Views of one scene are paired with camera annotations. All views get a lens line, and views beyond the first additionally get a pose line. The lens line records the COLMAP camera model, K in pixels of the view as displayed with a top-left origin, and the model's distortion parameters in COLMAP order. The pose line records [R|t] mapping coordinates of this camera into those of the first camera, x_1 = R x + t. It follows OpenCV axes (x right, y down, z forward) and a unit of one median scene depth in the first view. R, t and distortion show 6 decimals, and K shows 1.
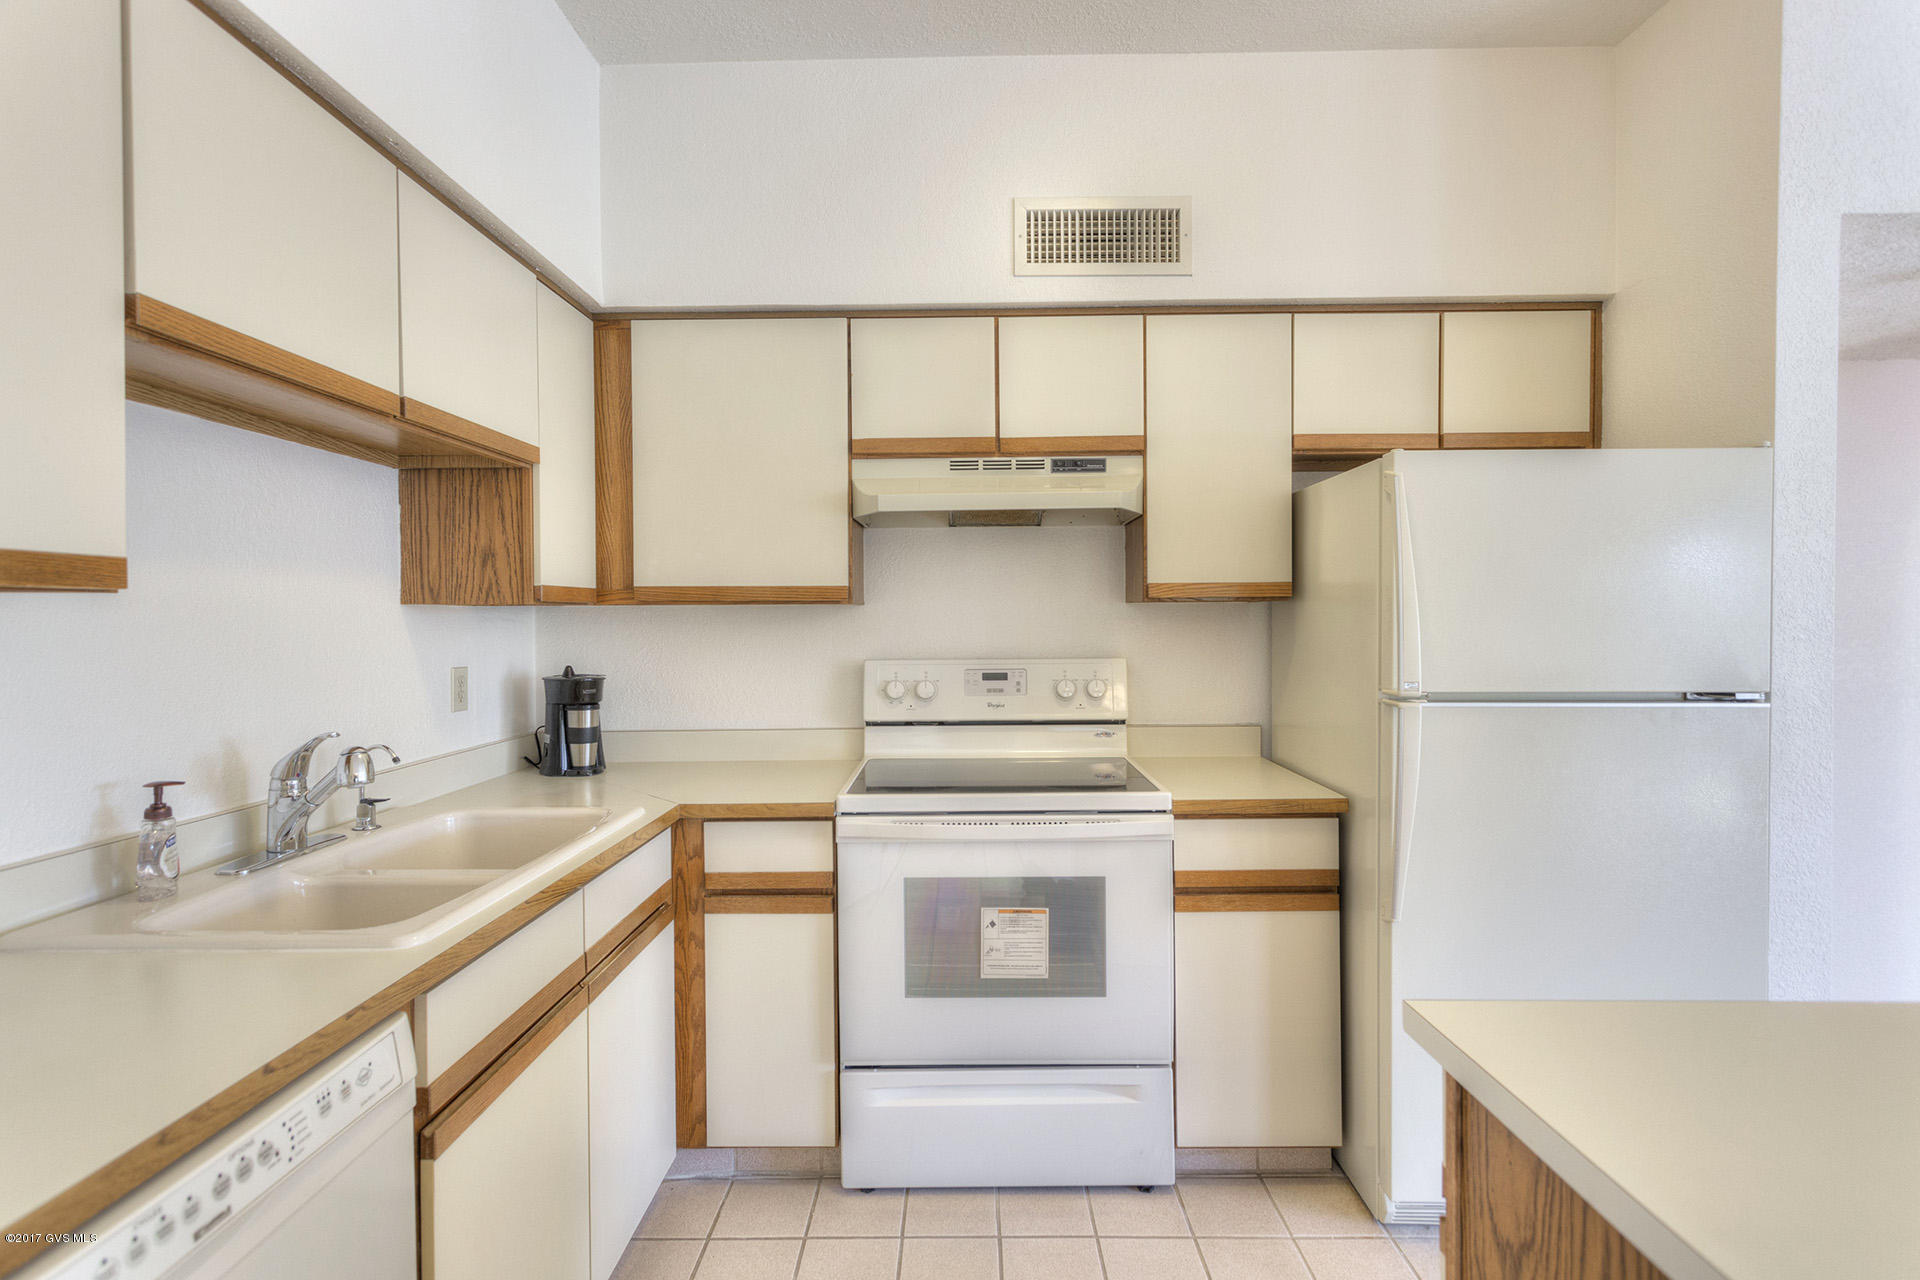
lens RADIAL K [[901.7, 0, 962.5], [0, 901.7, 631.3], [0, 0, 1]] dist [0.005339, -0.000462]
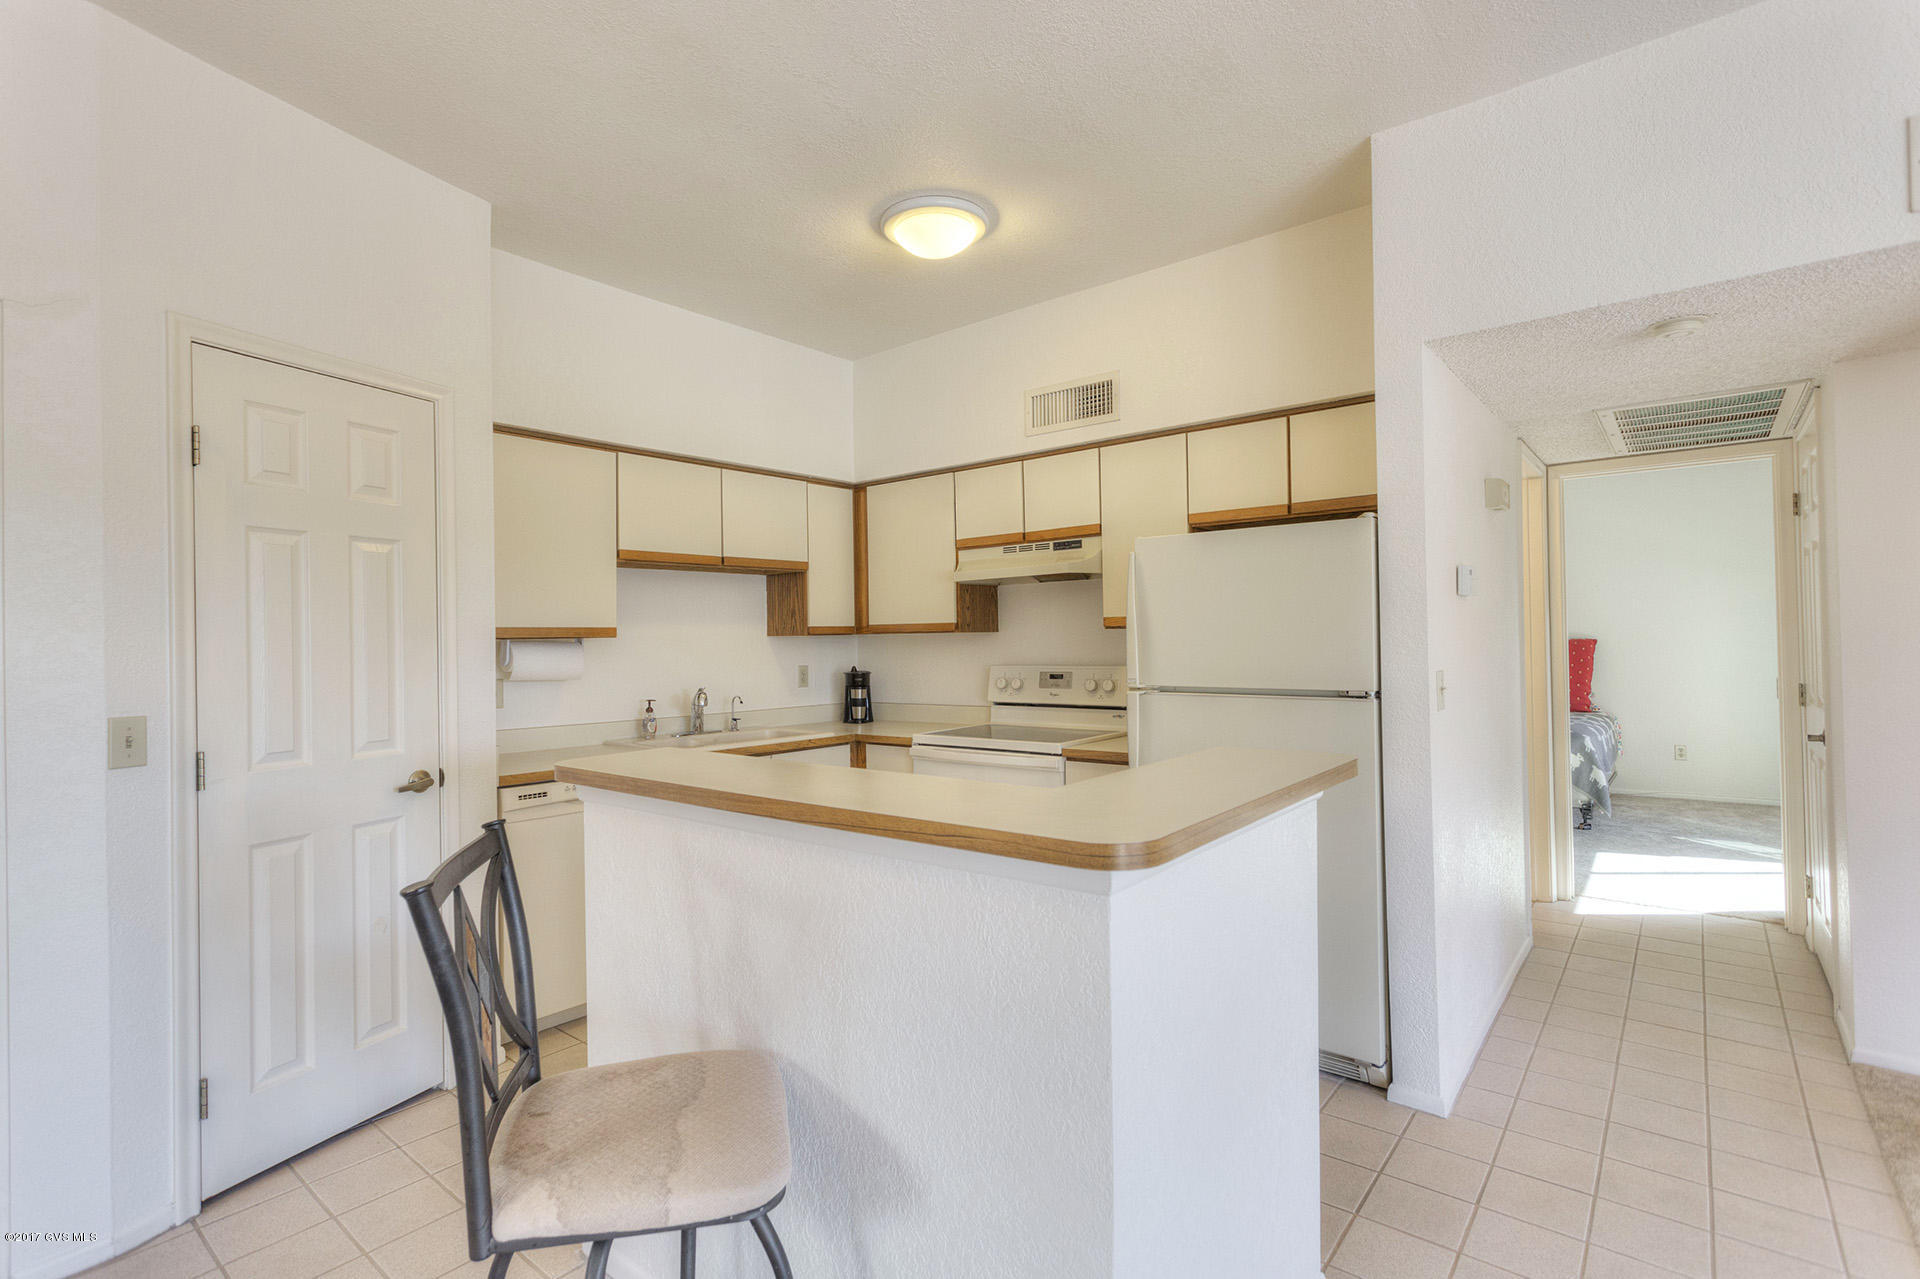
lens RADIAL K [[901.7, 0, 959.5], [0, 901.7, 632.7], [0, 0, 1]] dist [0.005339, -0.000462]
pose [[0.781521, -0.011111, -0.623780, 0.986453], [0.001487, 0.999872, -0.015947, -0.002038], [0.623877, 0.011535, 0.781438, -0.379971]]
